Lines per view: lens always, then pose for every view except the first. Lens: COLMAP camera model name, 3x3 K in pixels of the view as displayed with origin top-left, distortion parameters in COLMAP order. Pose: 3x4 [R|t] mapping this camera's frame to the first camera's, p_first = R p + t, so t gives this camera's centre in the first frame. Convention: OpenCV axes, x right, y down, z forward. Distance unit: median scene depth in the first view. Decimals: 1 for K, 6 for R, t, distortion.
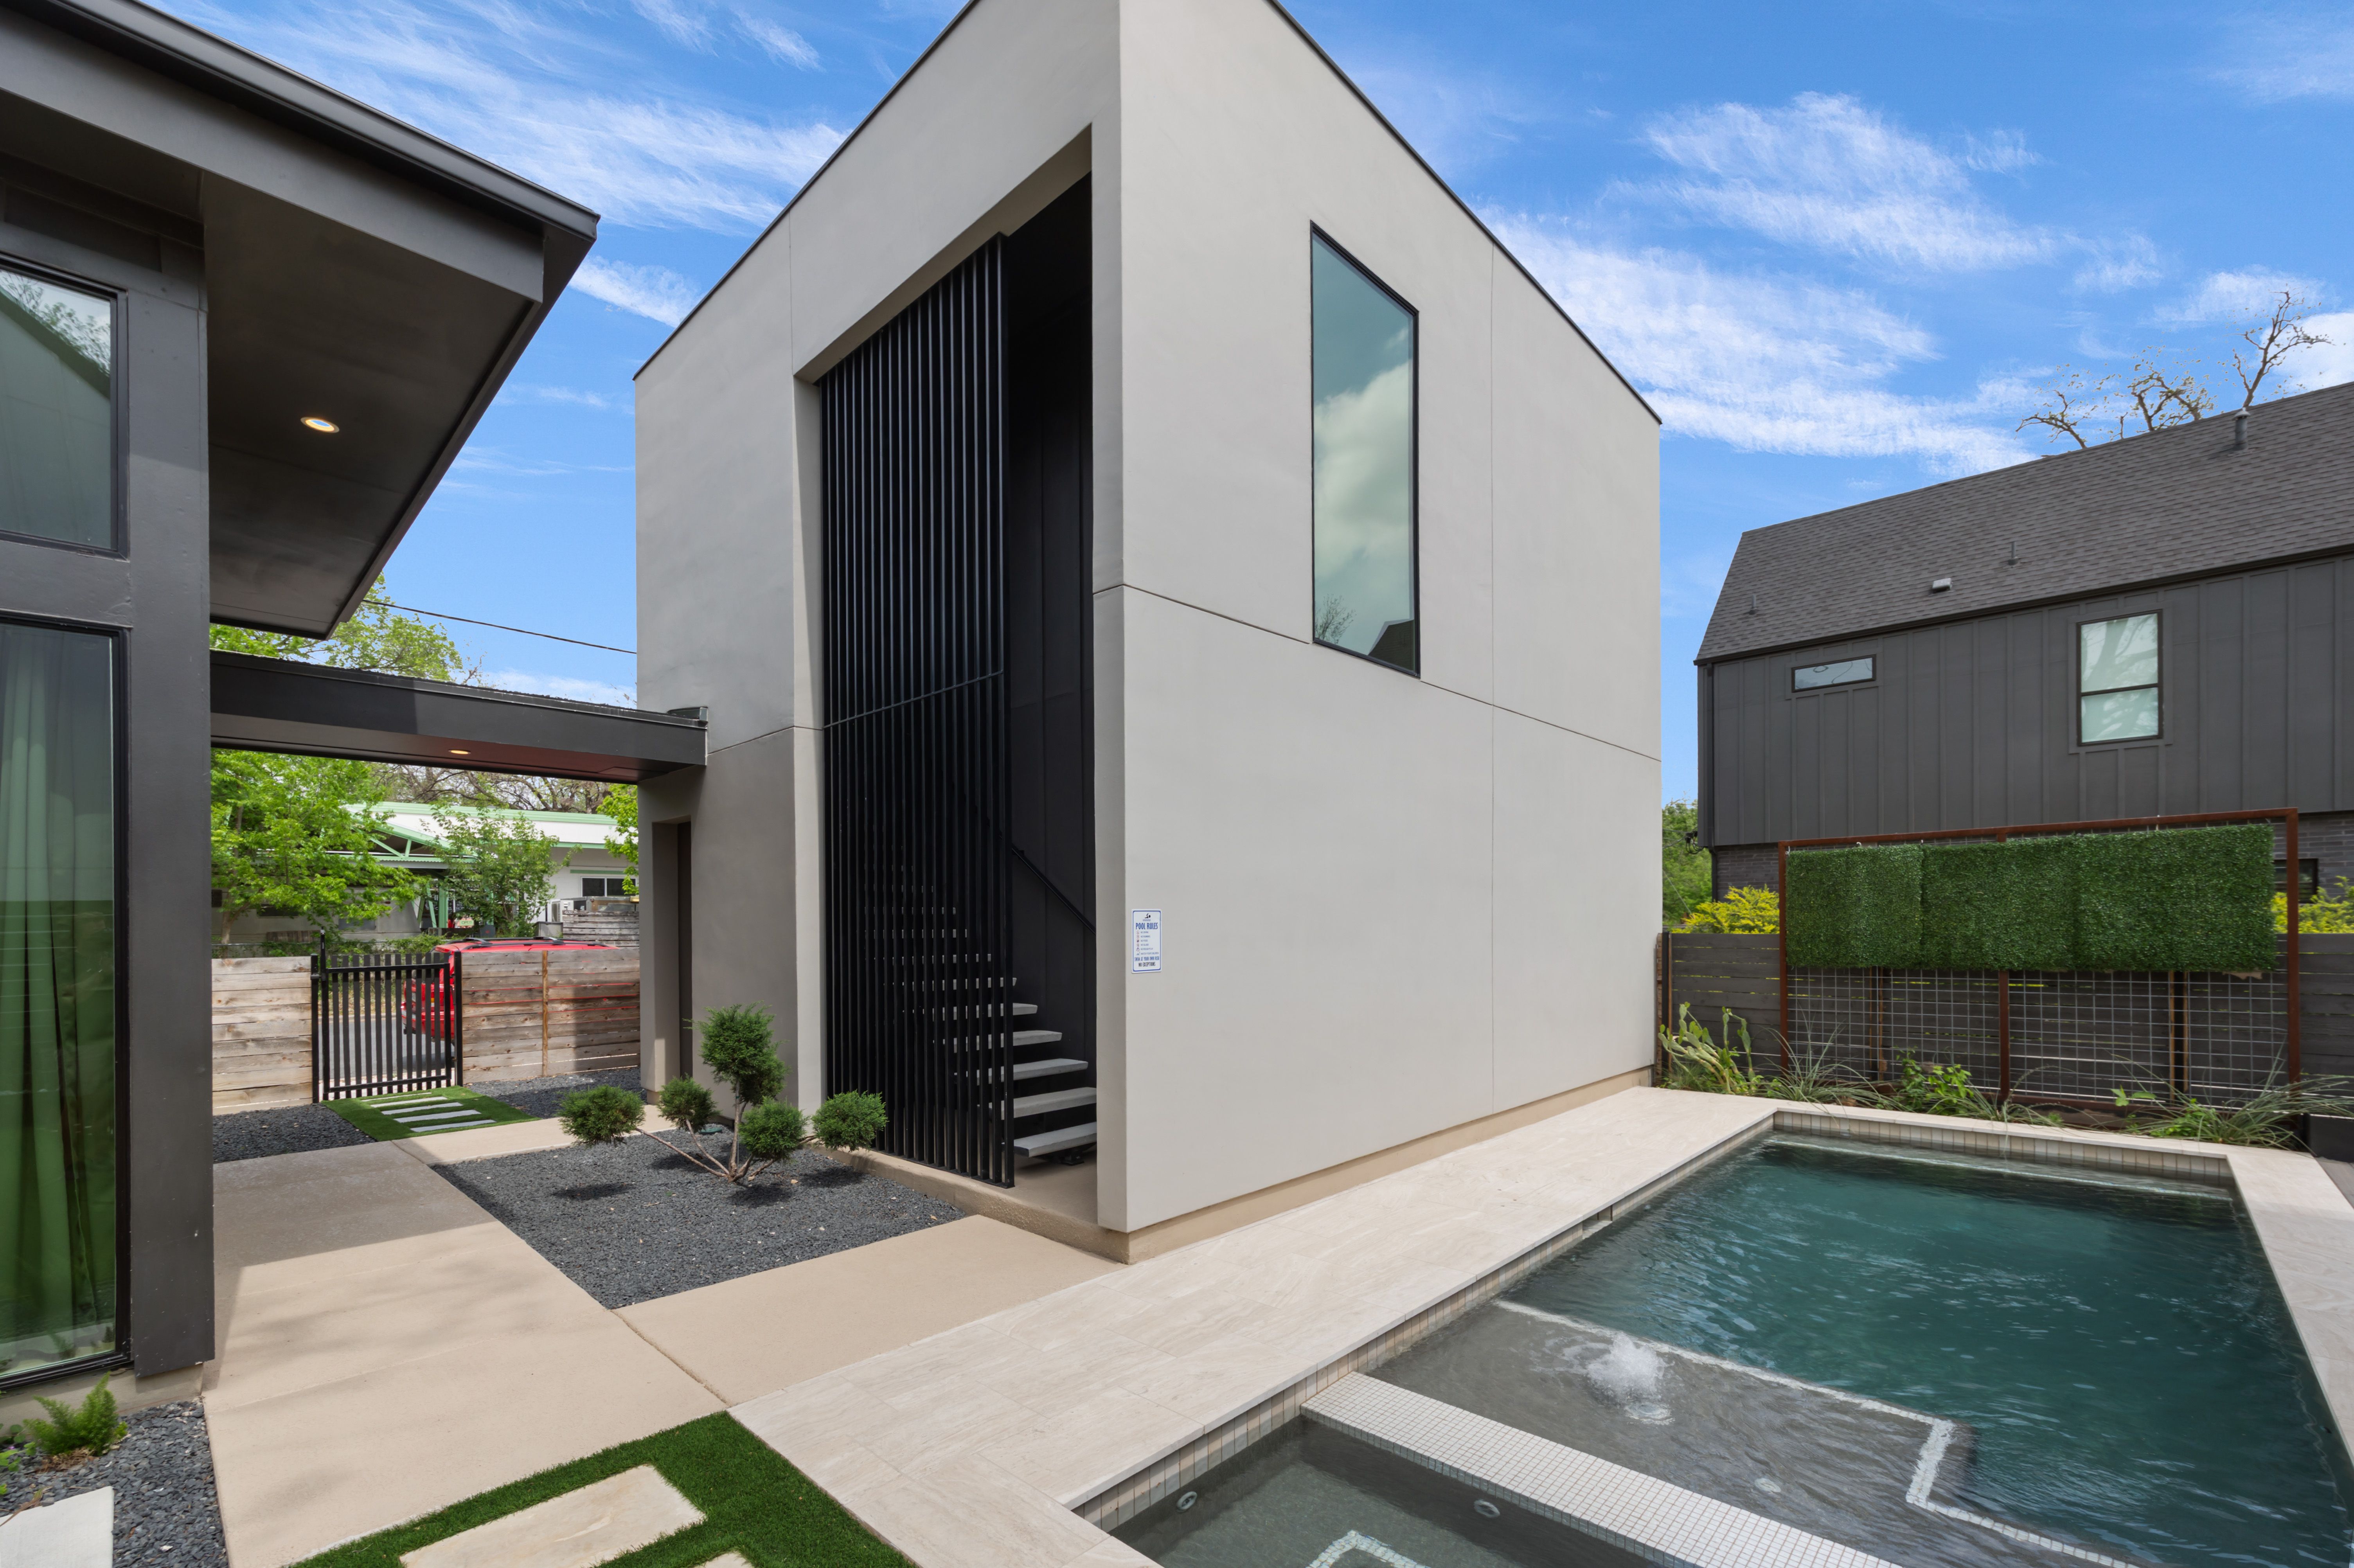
lens RADIAL K [[992.1, 0, 1190.0], [0, 992.1, 937.3], [0, 0, 1]] dist [-0.000448, 0.000531]
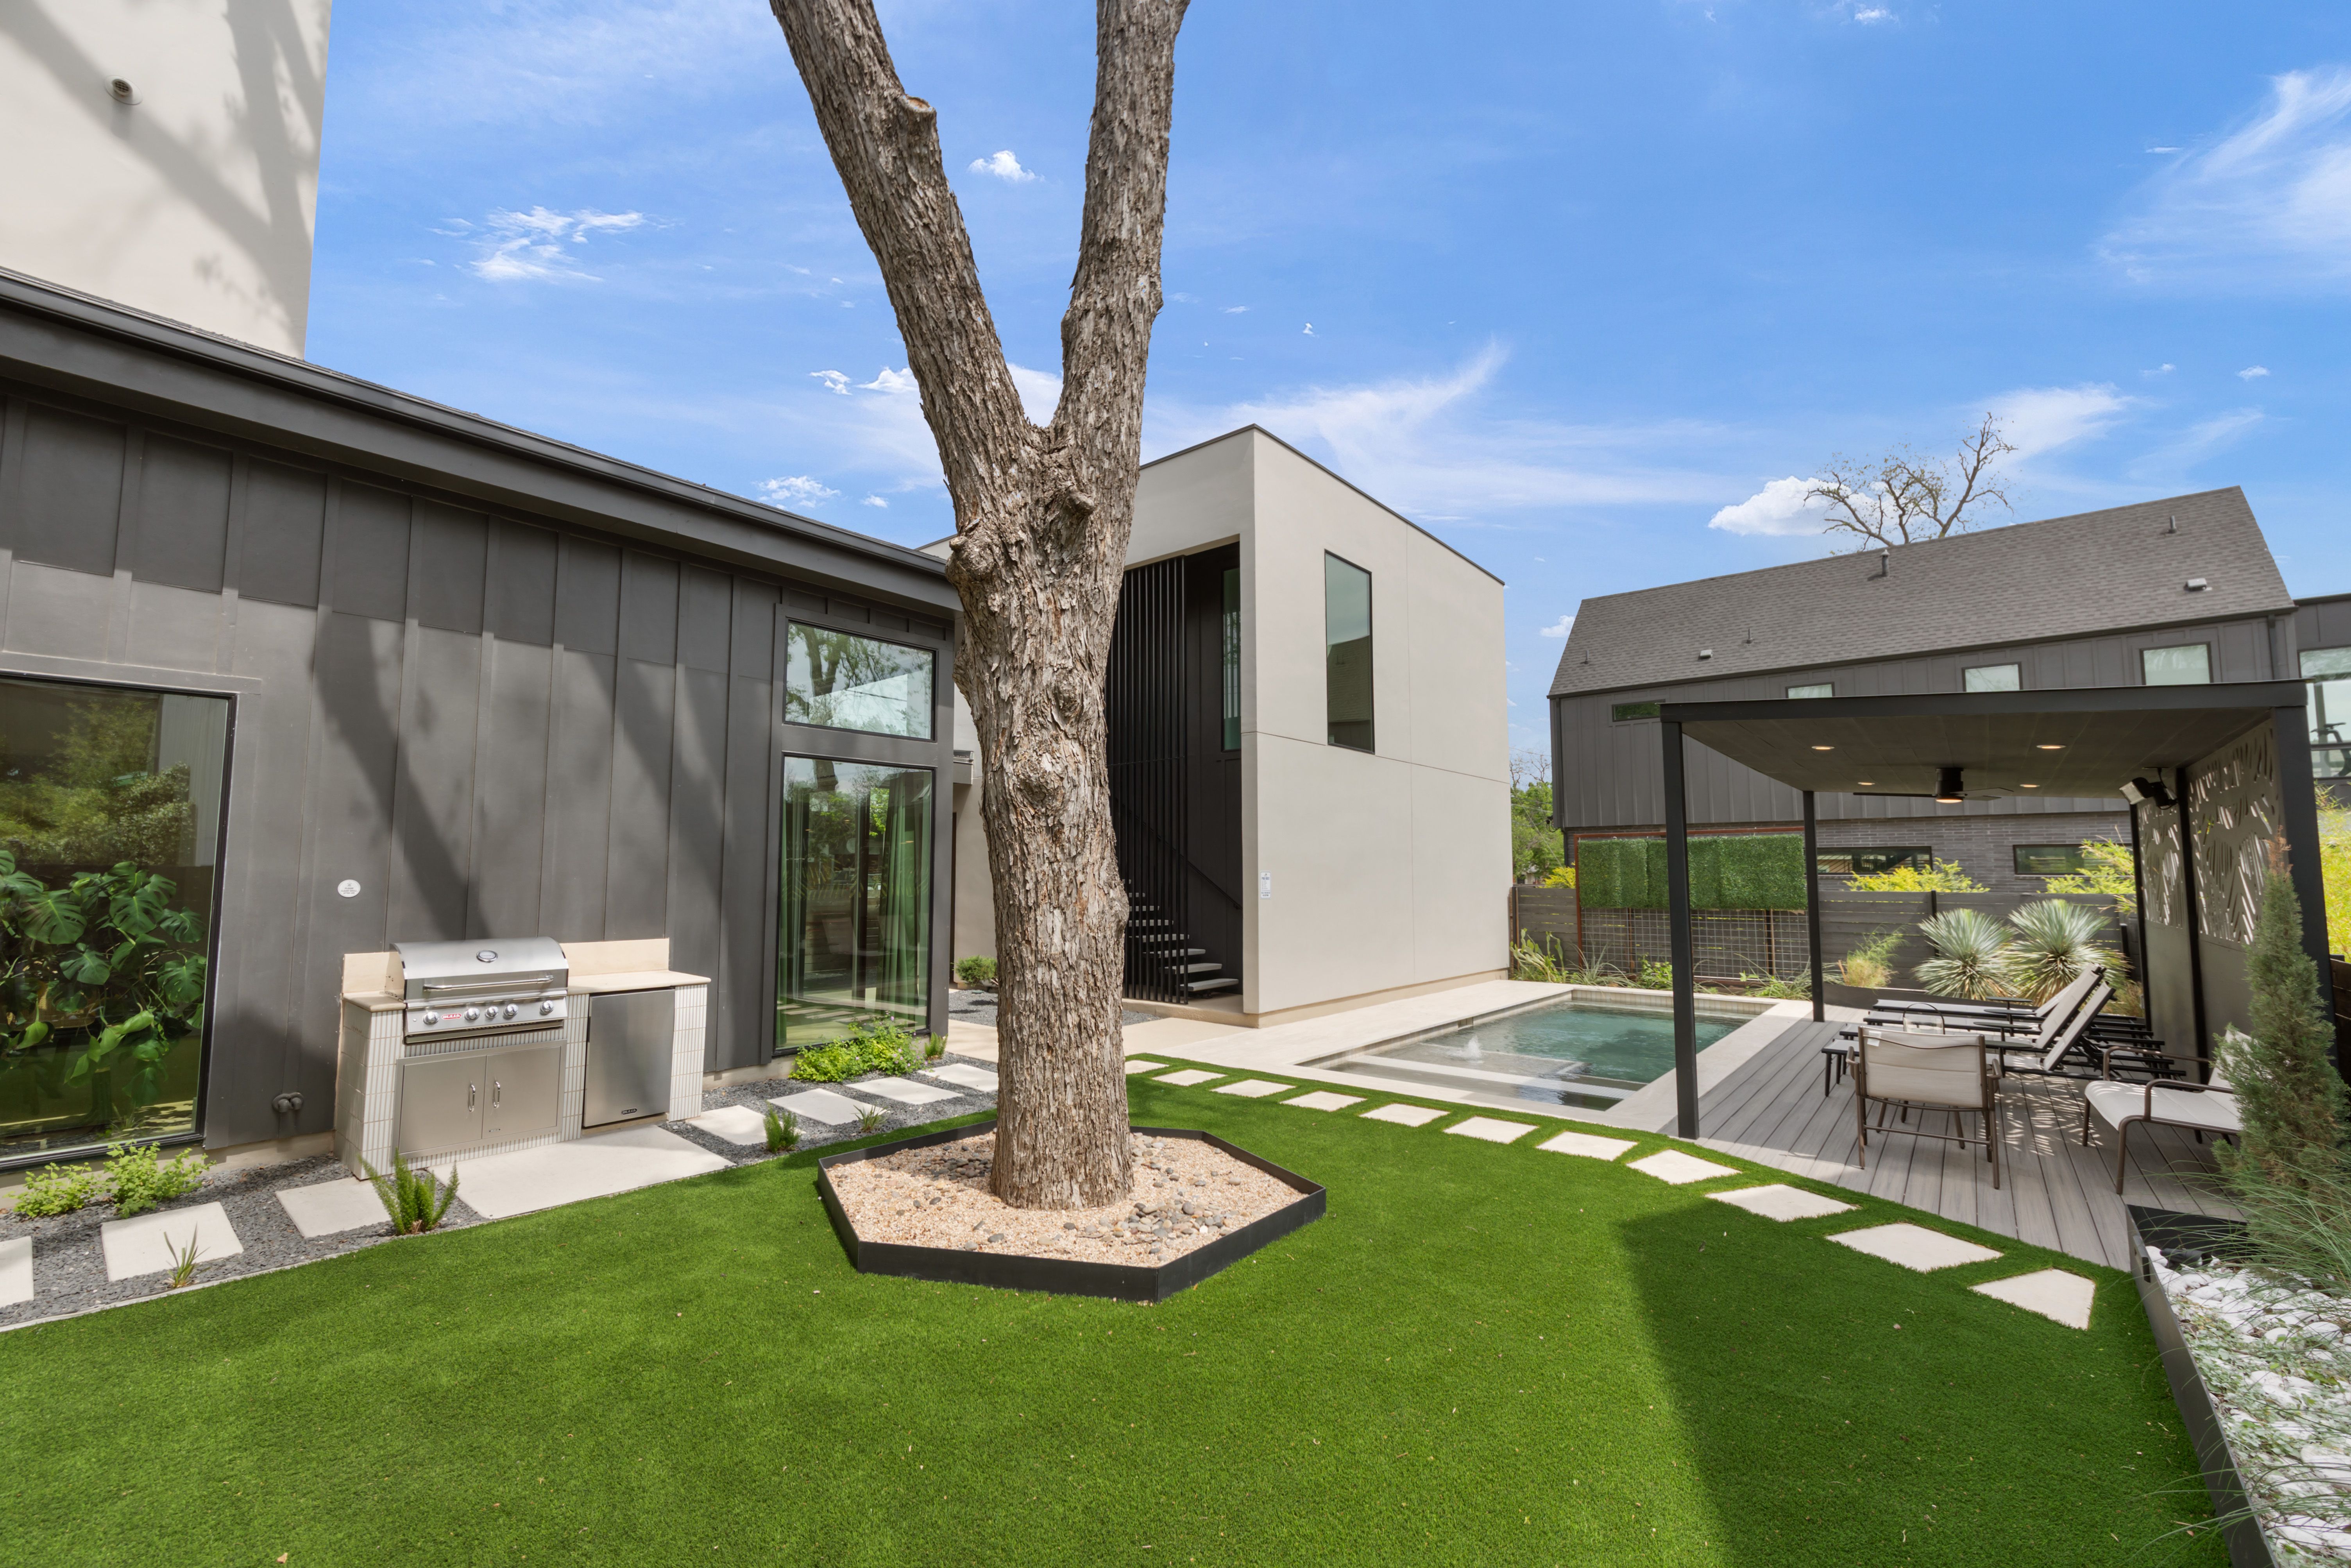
lens RADIAL K [[964.6, 0, 1173.2], [0, 964.6, 804.8], [0, 0, 1]] dist [0.000756, 0.000952]
pose [[0.997954, 0.018247, 0.061280, -0.238160], [-0.012707, 0.995896, -0.089608, 0.012648], [-0.062664, 0.088646, 0.994090, -0.725352]]
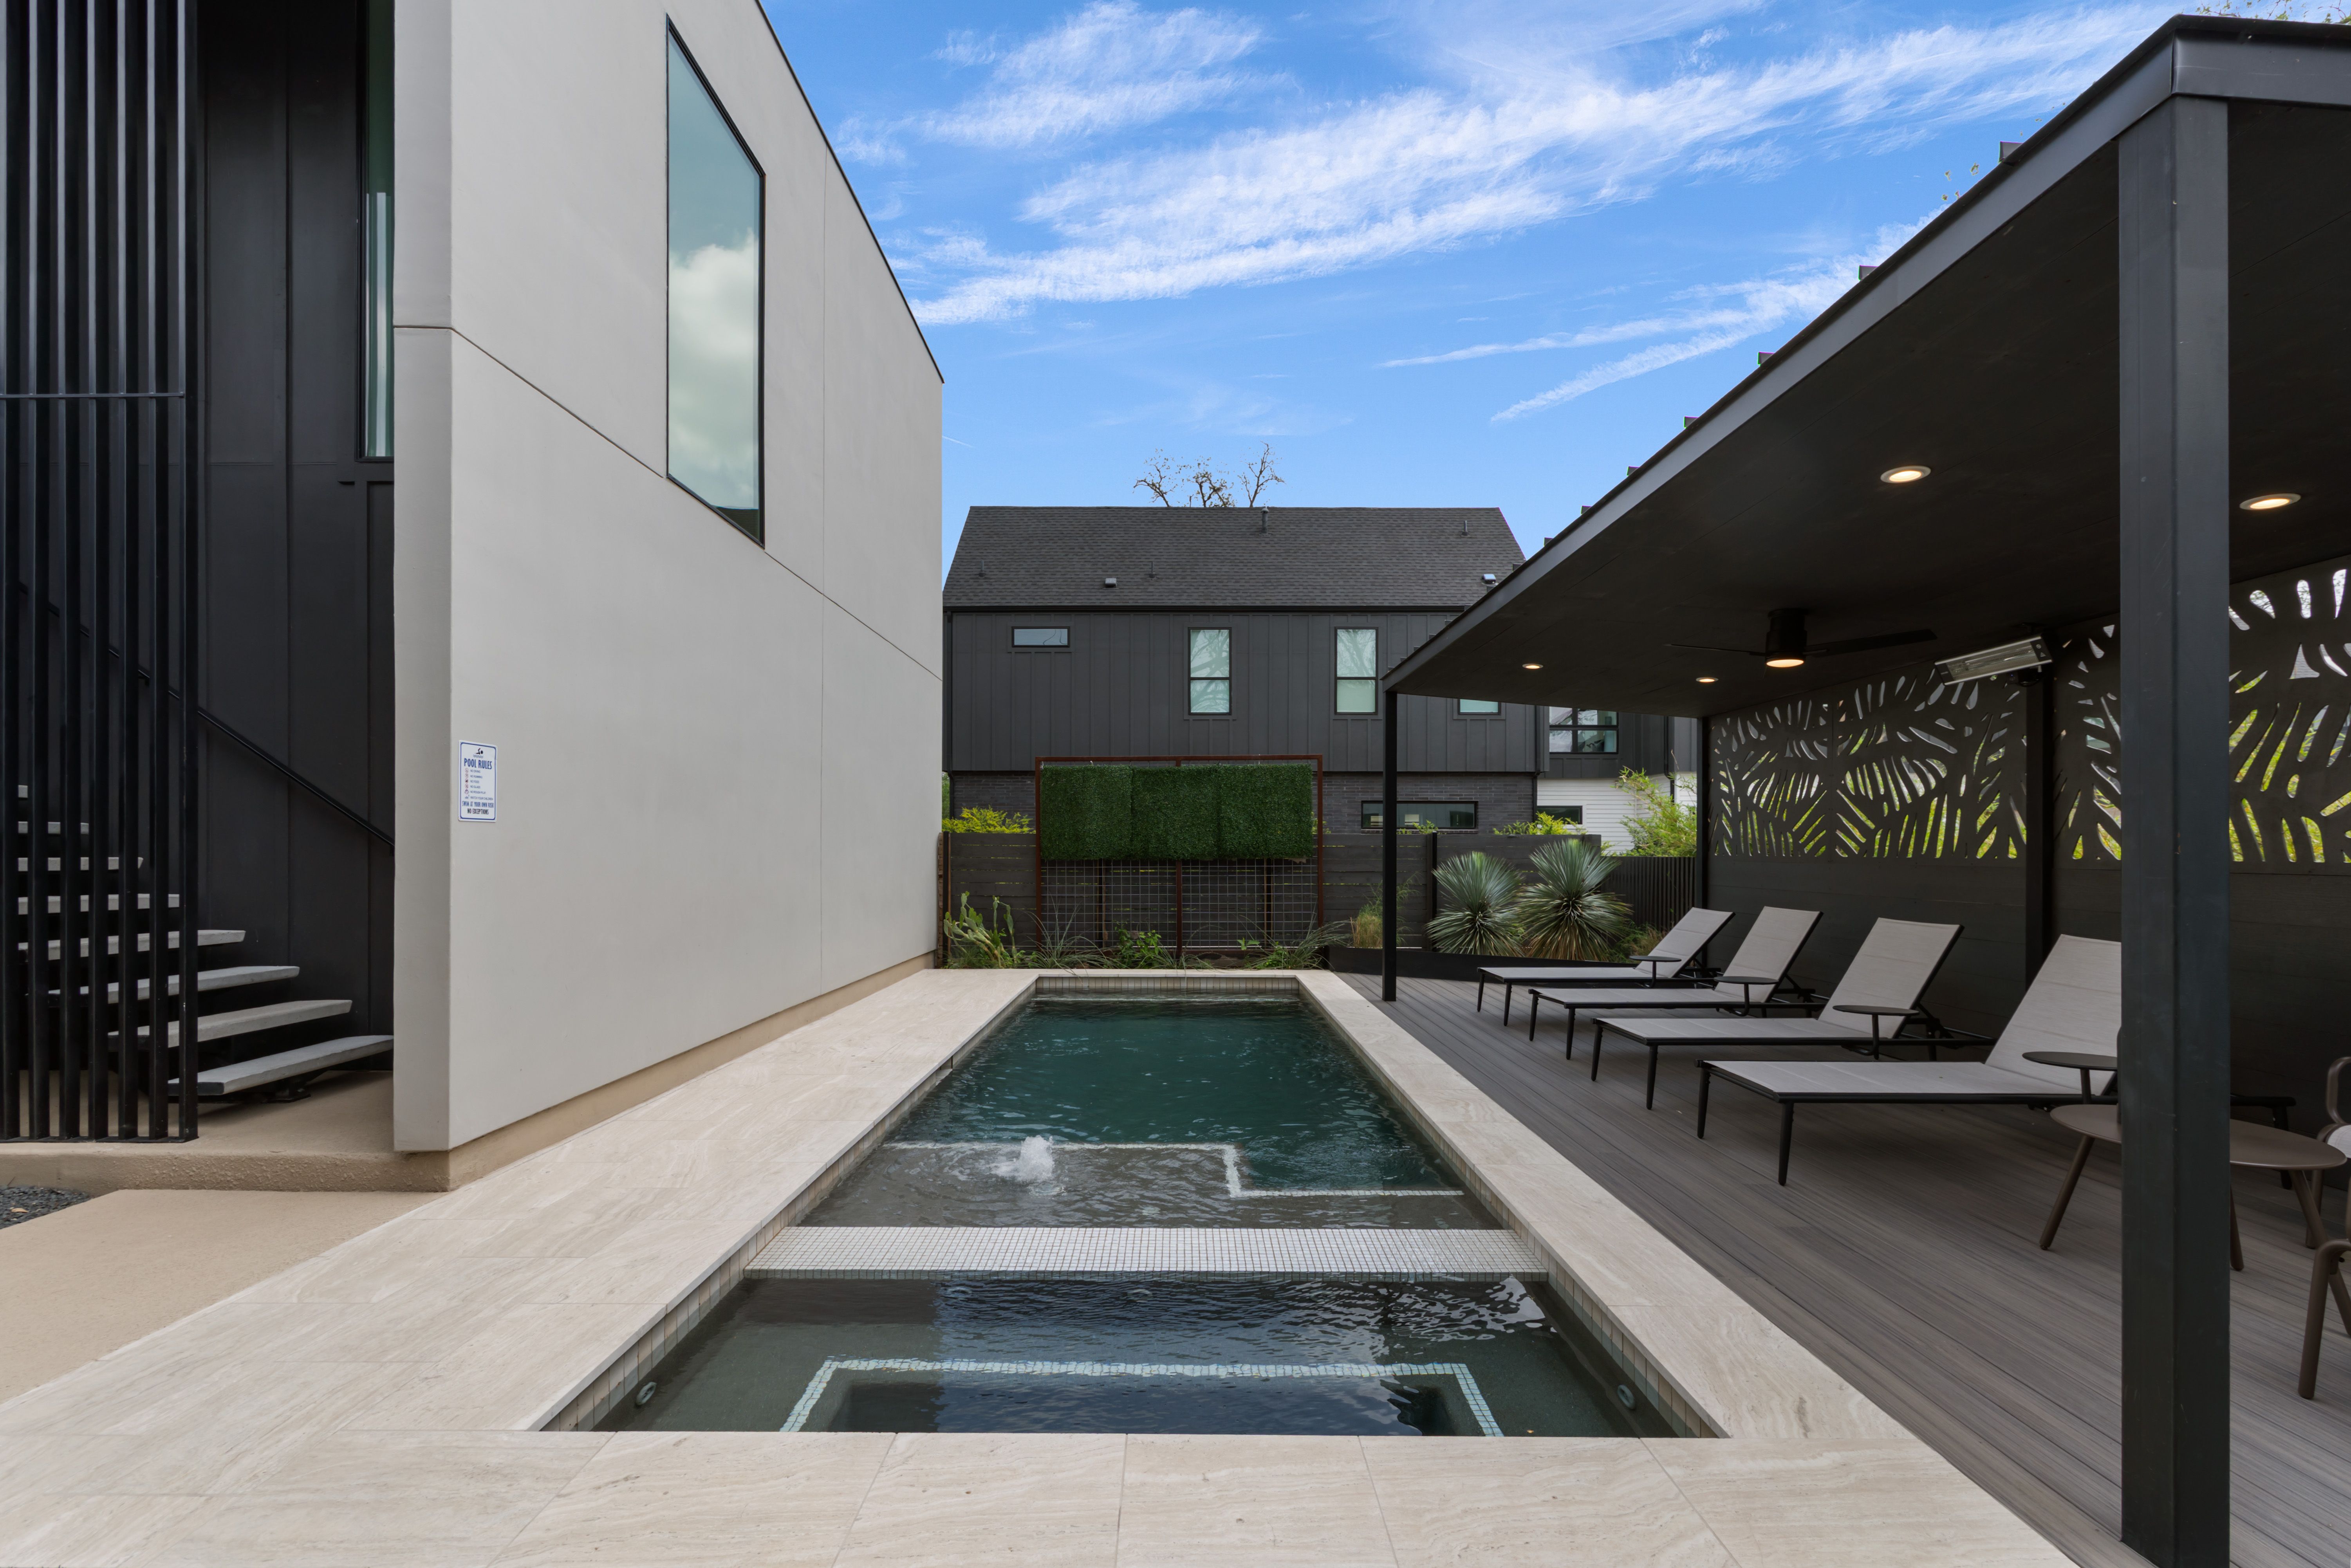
lens RADIAL K [[964.5, 0, 1176.6], [0, 964.5, 849.7], [0, 0, 1]] dist [0.000756, 0.000952]
pose [[0.729487, 0.011920, 0.683891, -0.099227], [-0.000046, 0.999849, -0.017379, 0.043230], [-0.683995, 0.012646, 0.729378, 0.026357]]
